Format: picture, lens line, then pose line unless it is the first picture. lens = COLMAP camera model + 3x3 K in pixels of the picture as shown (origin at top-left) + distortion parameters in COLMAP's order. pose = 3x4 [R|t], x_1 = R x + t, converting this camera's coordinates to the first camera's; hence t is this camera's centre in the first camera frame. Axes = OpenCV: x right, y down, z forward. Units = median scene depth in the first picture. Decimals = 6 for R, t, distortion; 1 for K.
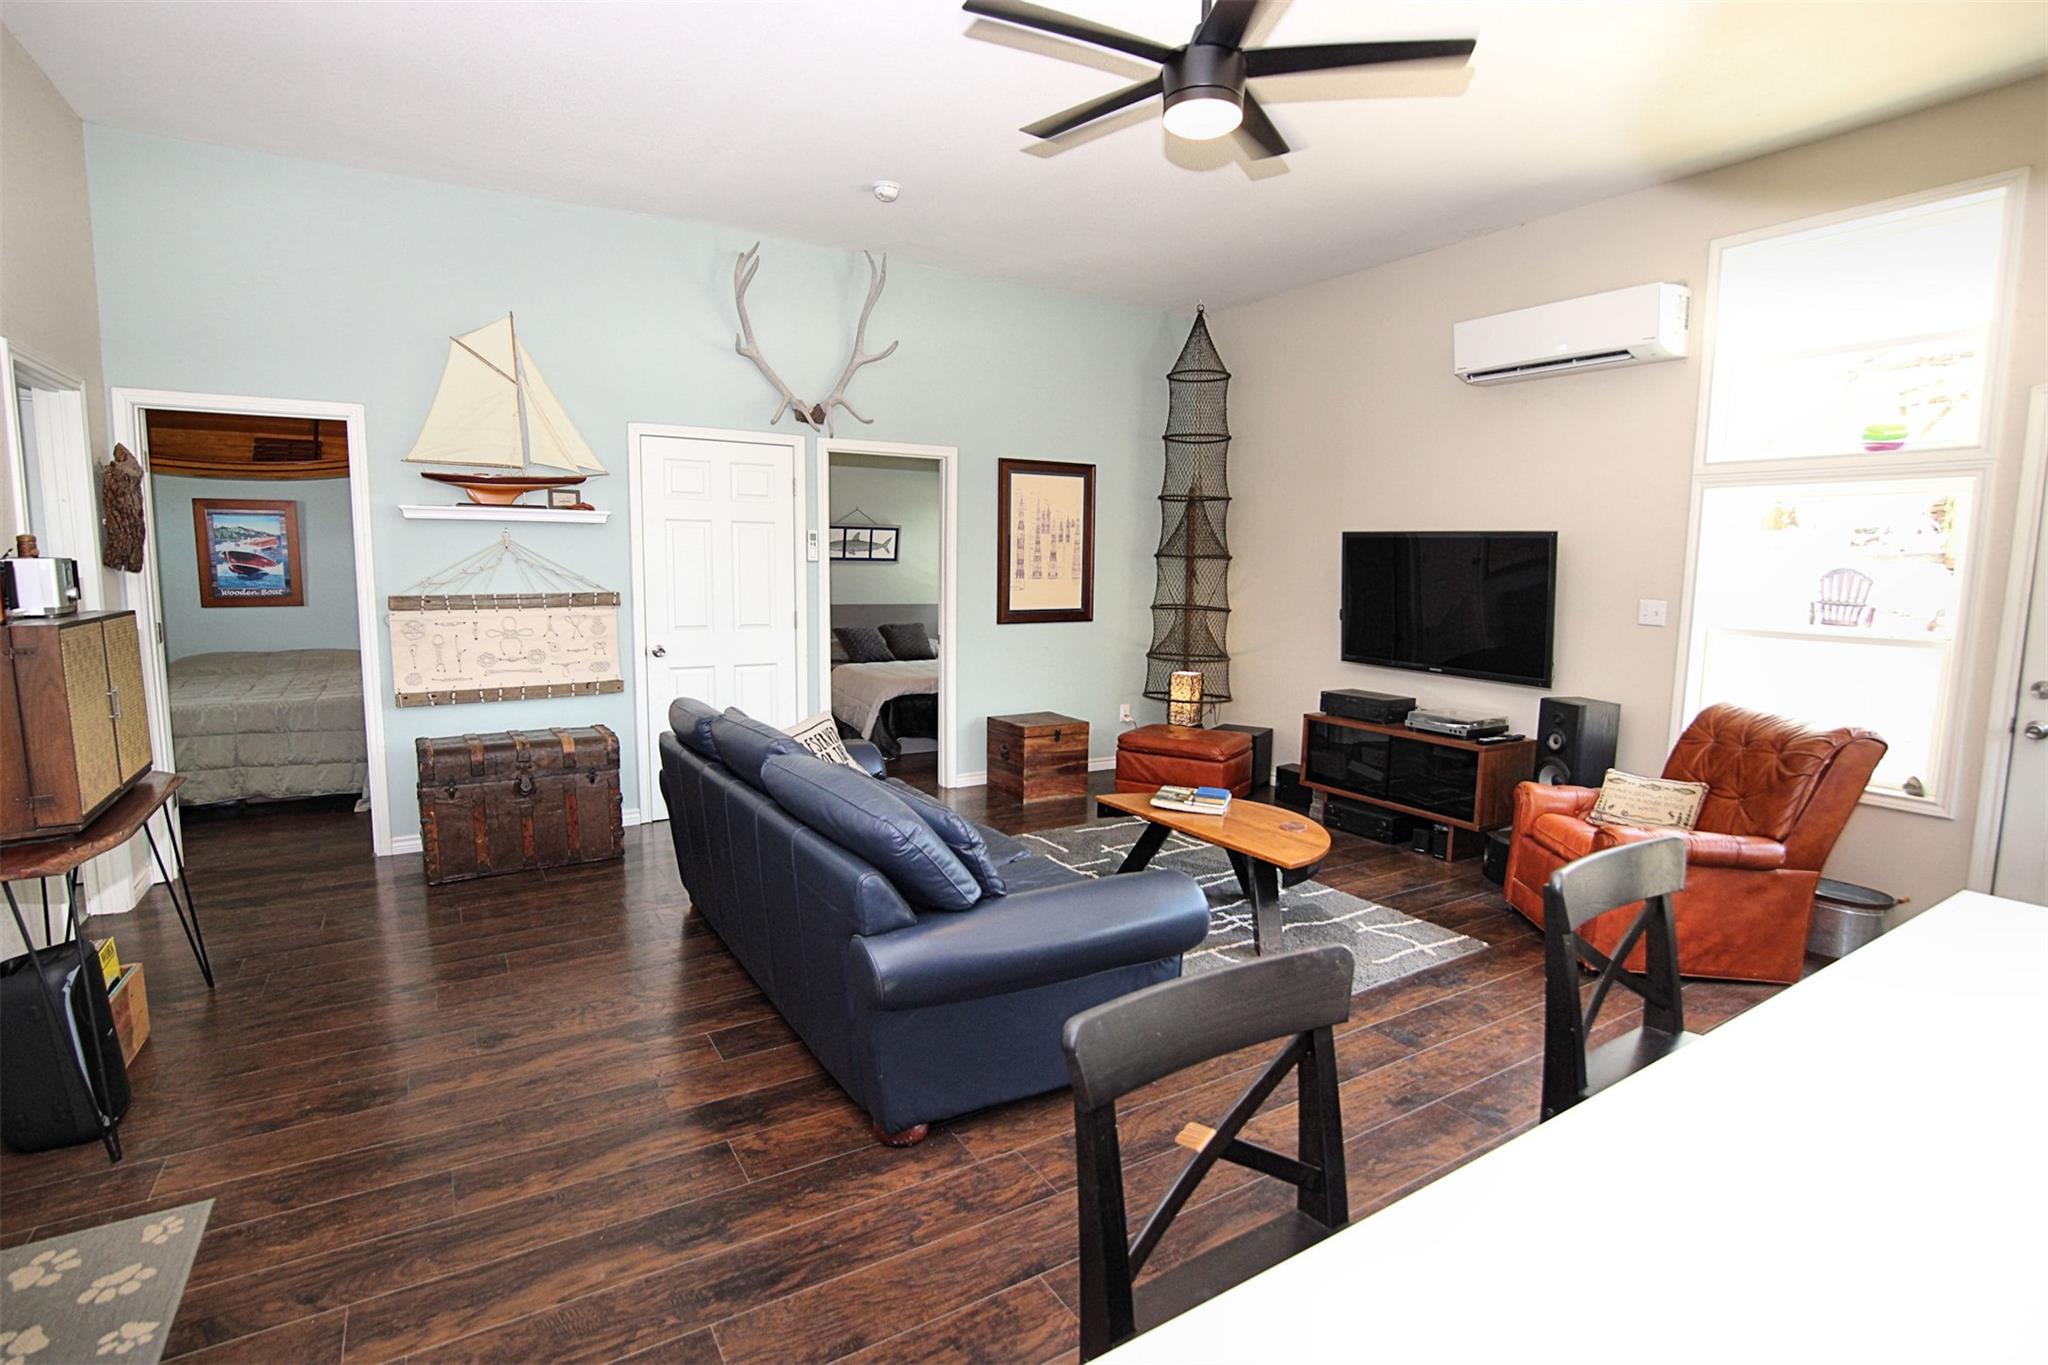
lens RADIAL K [[967.6, 0, 1011.9], [0, 967.6, 681.9], [0, 0, 1]] dist [-0.032897, 0.001105]
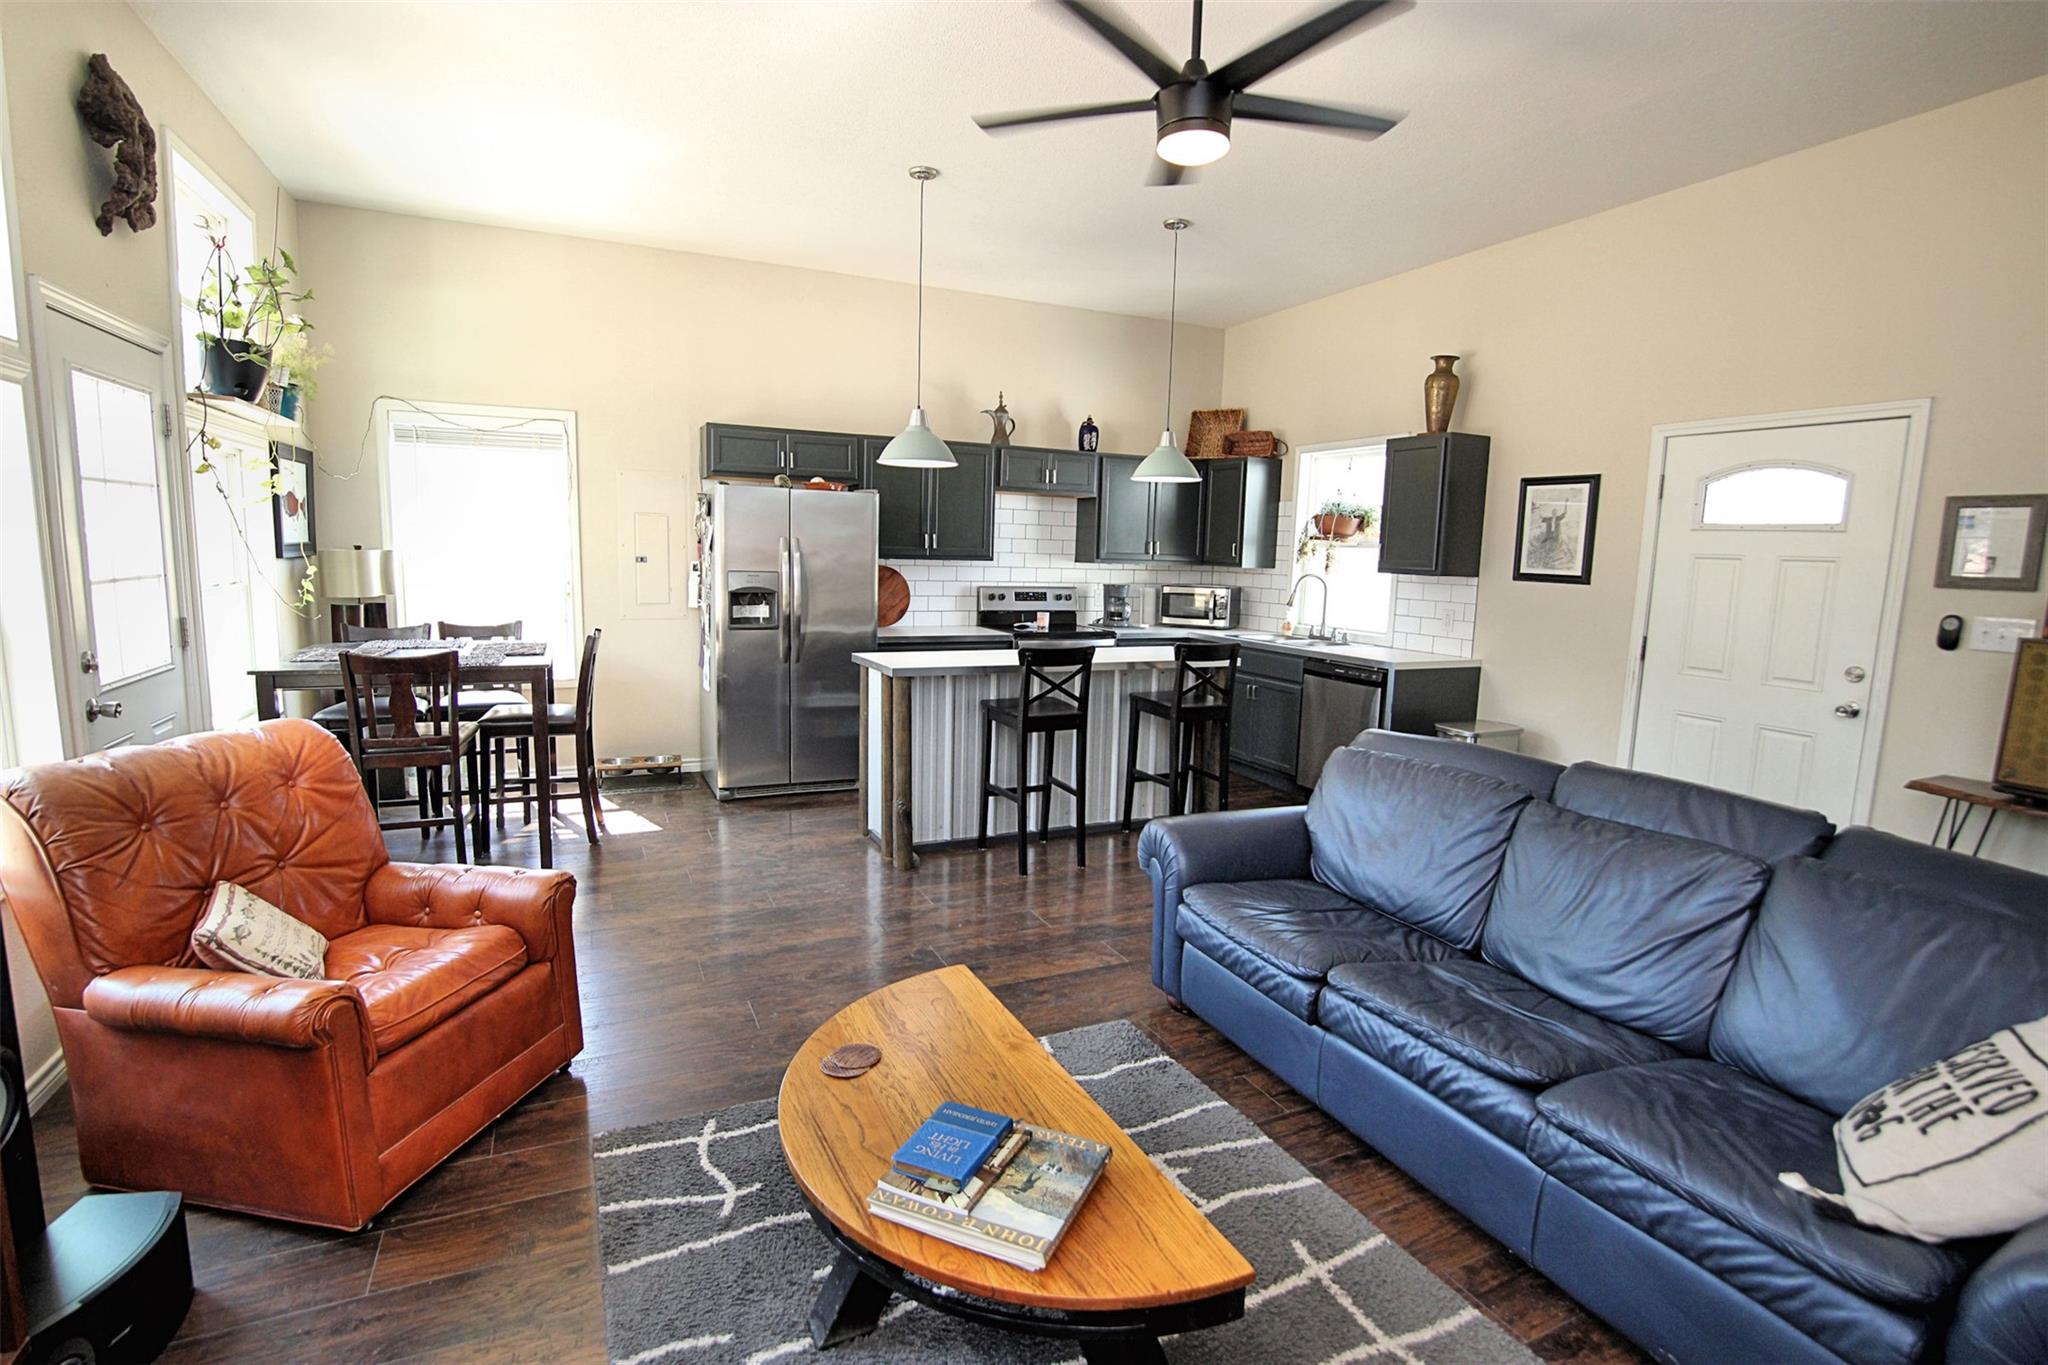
lens RADIAL K [[967.6, 0, 1011.9], [0, 967.6, 681.9], [0, 0, 1]] dist [-0.032897, 0.001105]
pose [[-0.991860, -0.057690, 0.113511, 0.240036], [-0.026668, 0.965820, 0.257838, -0.264803], [-0.124505, 0.252712, -0.959497, 2.117800]]
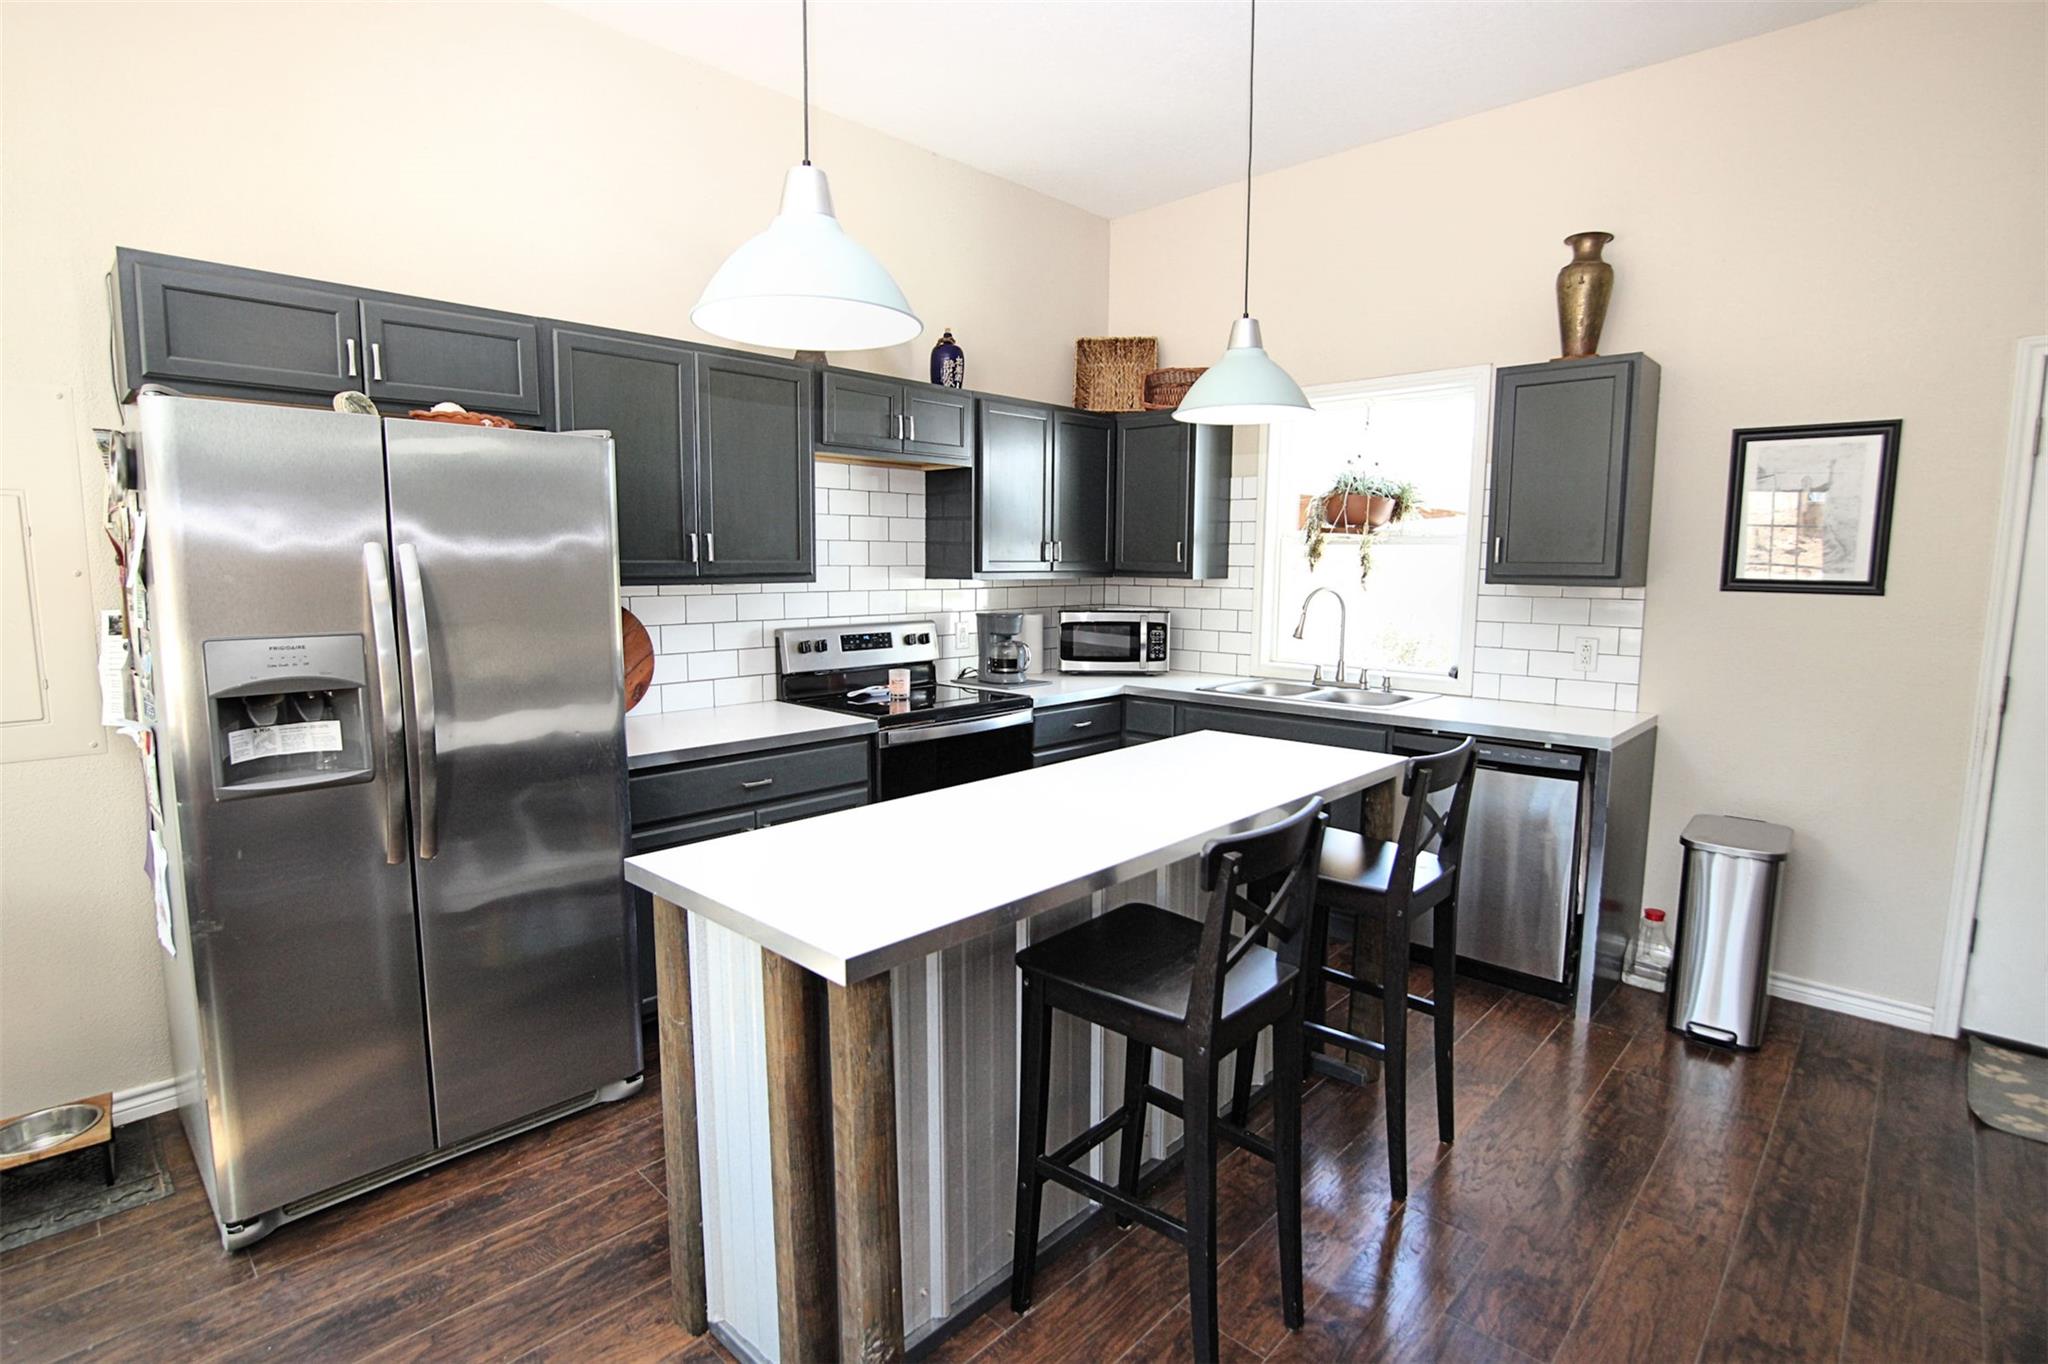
lens RADIAL K [[989.1, 0, 1017.8], [0, 989.1, 673.1], [0, 0, 1]] dist [-0.027937, 0.000369]
pose [[-0.966072, 0.009686, -0.258091, 0.664244], [-0.051012, 0.972455, 0.227439, -0.125946], [0.253185, 0.232888, -0.938968, 1.050536]]
